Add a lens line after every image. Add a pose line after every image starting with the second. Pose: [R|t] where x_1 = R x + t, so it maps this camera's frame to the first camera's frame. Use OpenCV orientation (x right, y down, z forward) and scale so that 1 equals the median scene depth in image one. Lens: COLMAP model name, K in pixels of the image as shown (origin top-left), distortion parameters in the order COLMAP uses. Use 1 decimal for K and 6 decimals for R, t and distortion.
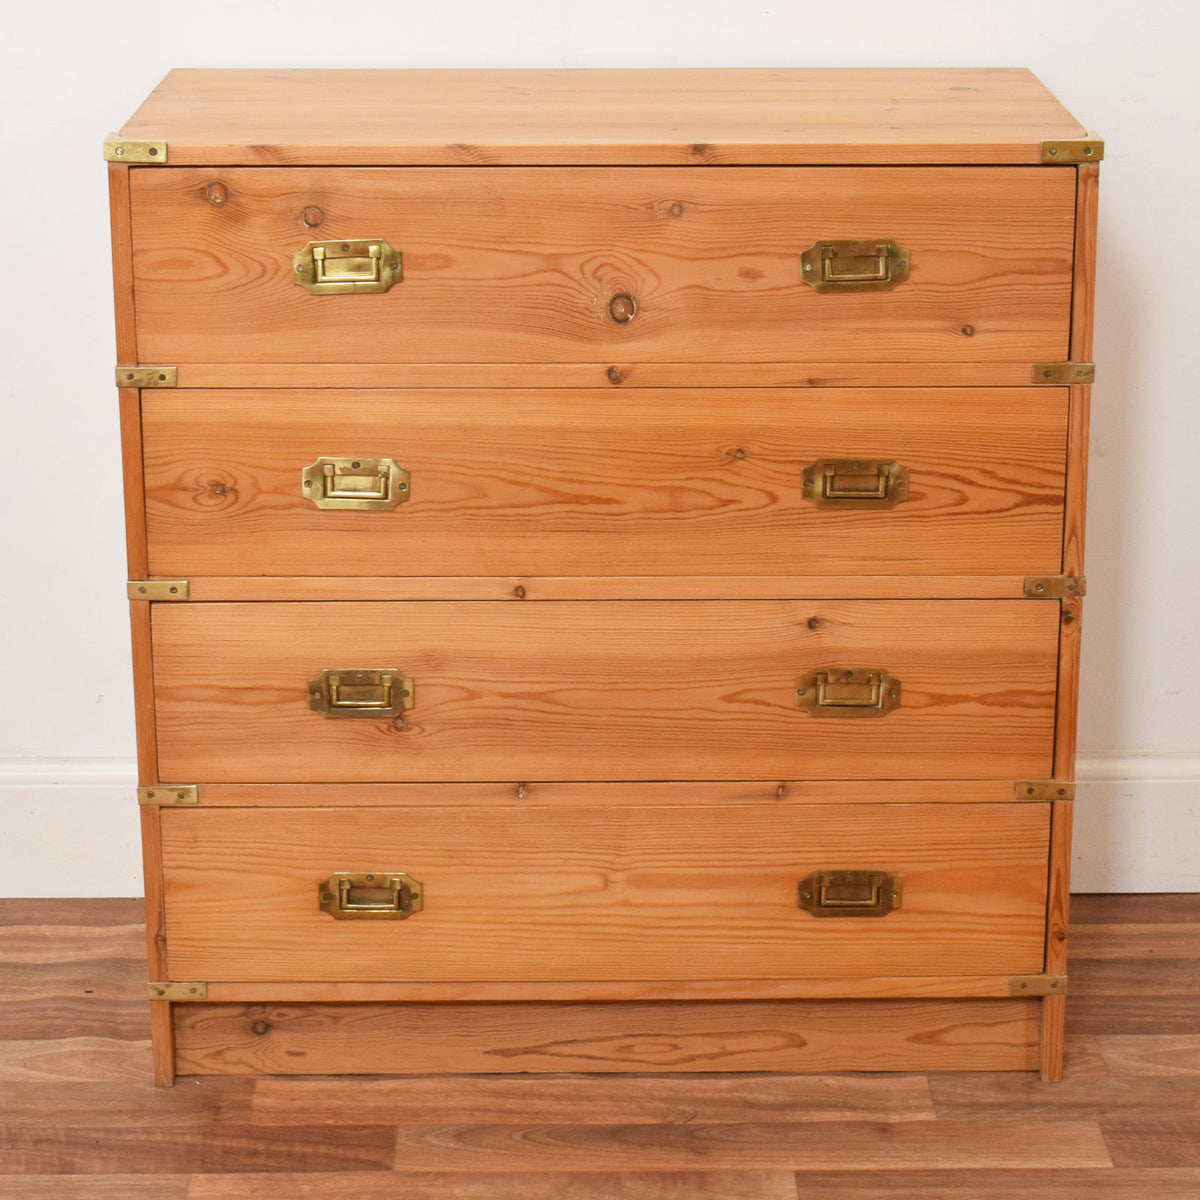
lens RADIAL K [[2937.0, 0, 600.7], [0, 2937.0, 602.8], [0, 0, 1]] dist [-0.015132, 0.000000]
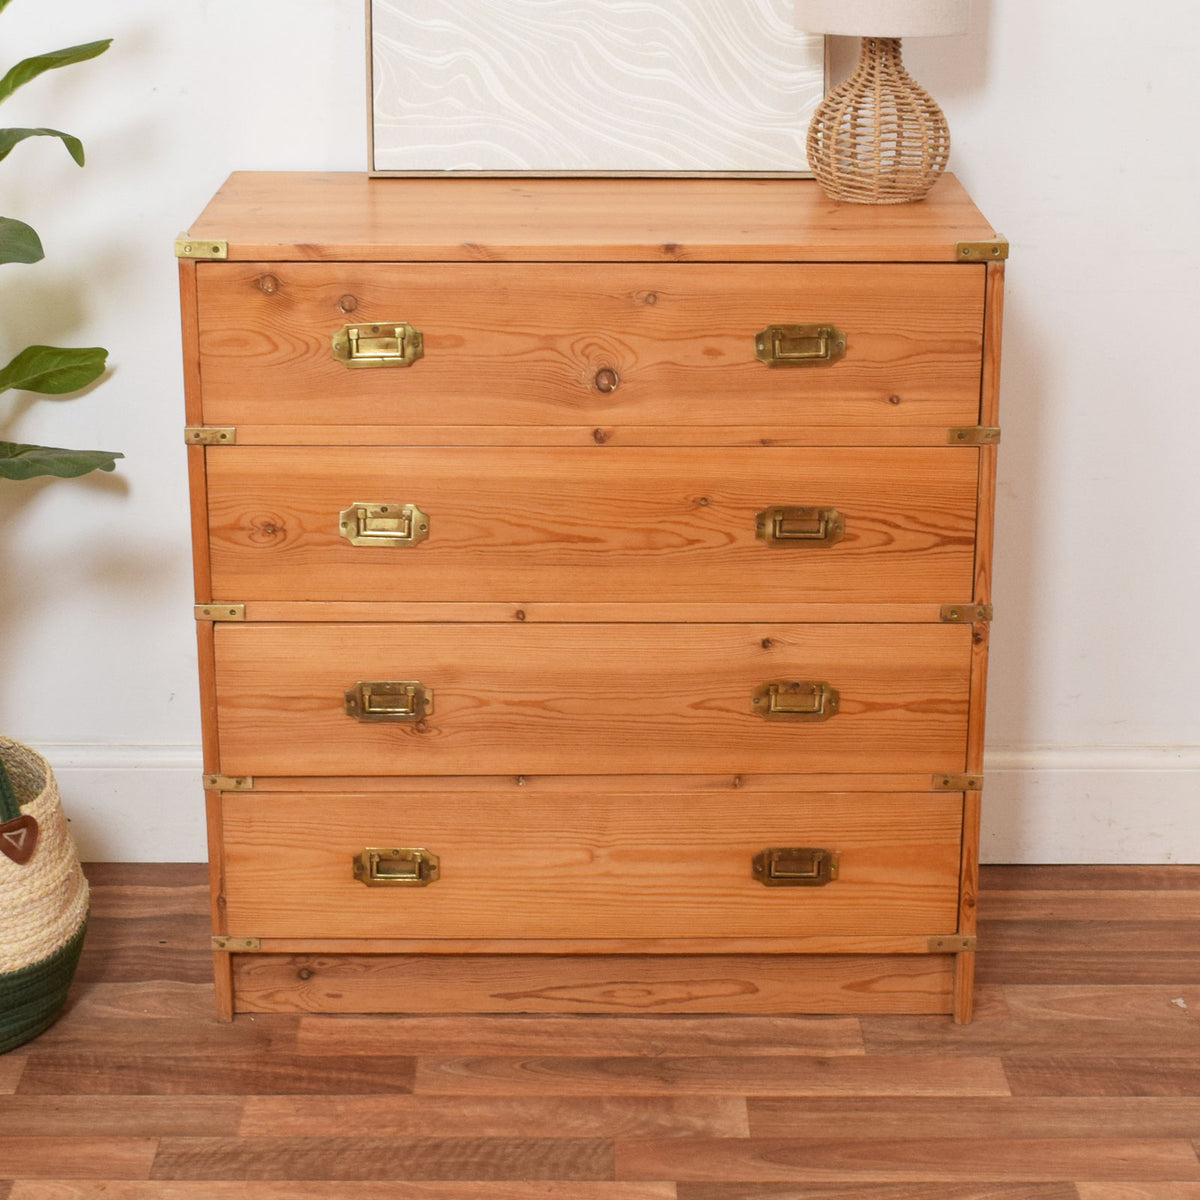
lens RADIAL K [[2580.2, 0, 573.7], [0, 2580.2, 649.6], [0, 0, 1]] dist [-0.019710, 0.000000]
pose [[0.999868, 0.004917, -0.015496, 0.010684], [-0.004525, 0.999673, 0.025186, -0.016335], [0.015615, -0.025113, 0.999563, -0.054670]]
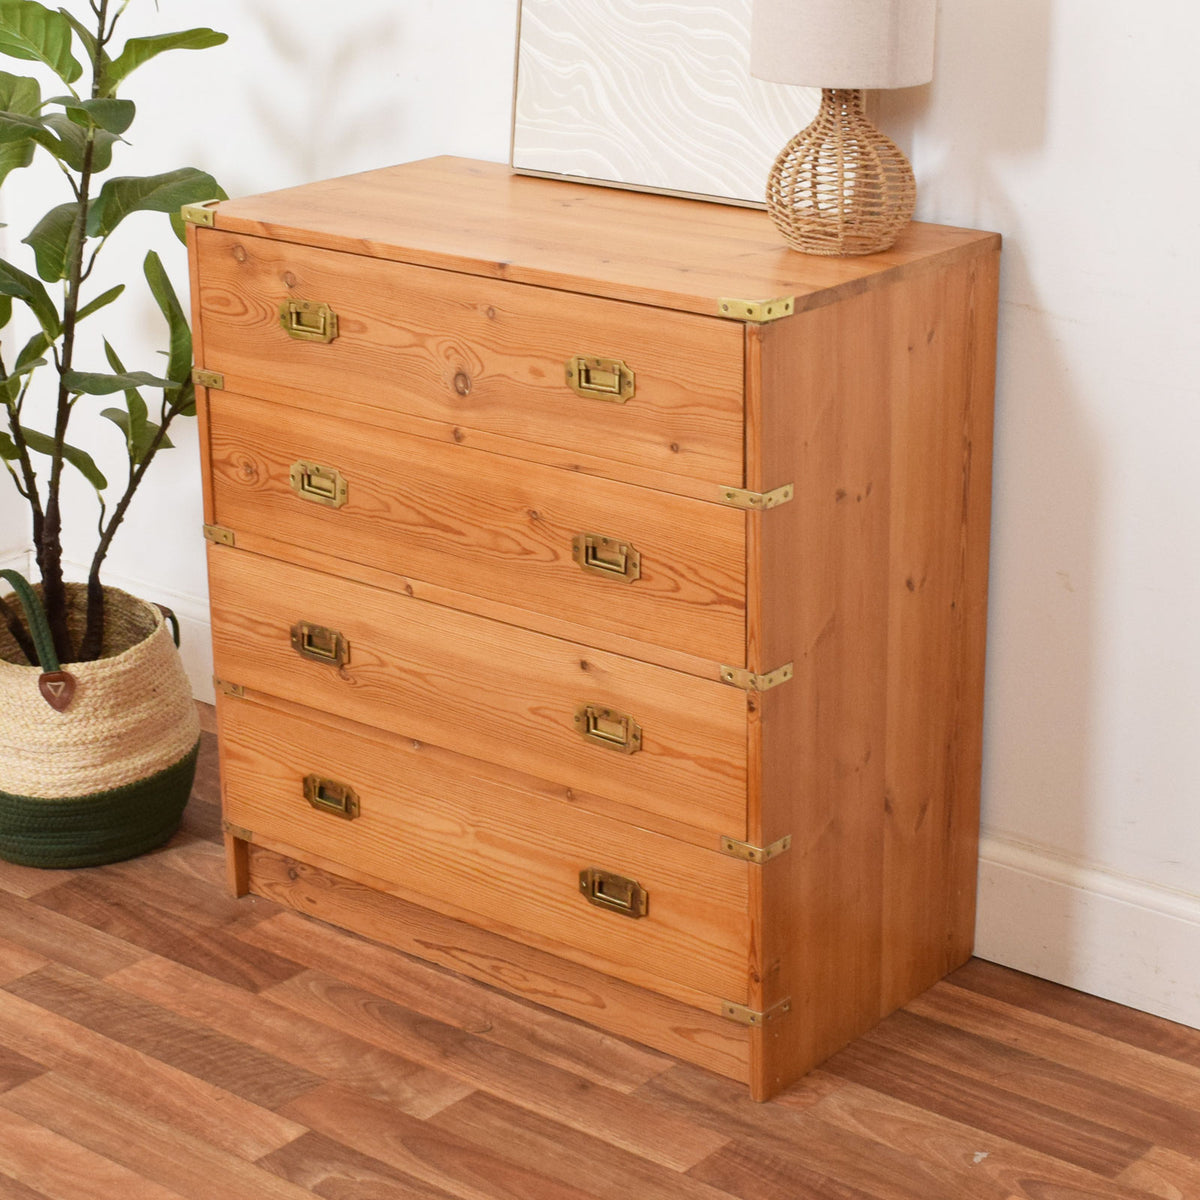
lens RADIAL K [[2580.2, 0, 686.5], [0, 2580.2, 609.8], [0, 0, 1]] dist [-0.019710, 0.000000]
pose [[0.785068, 0.206395, -0.584011, 0.728184], [-0.191981, 0.977501, 0.087384, -0.117023], [0.588907, 0.043517, 0.807029, 0.160785]]
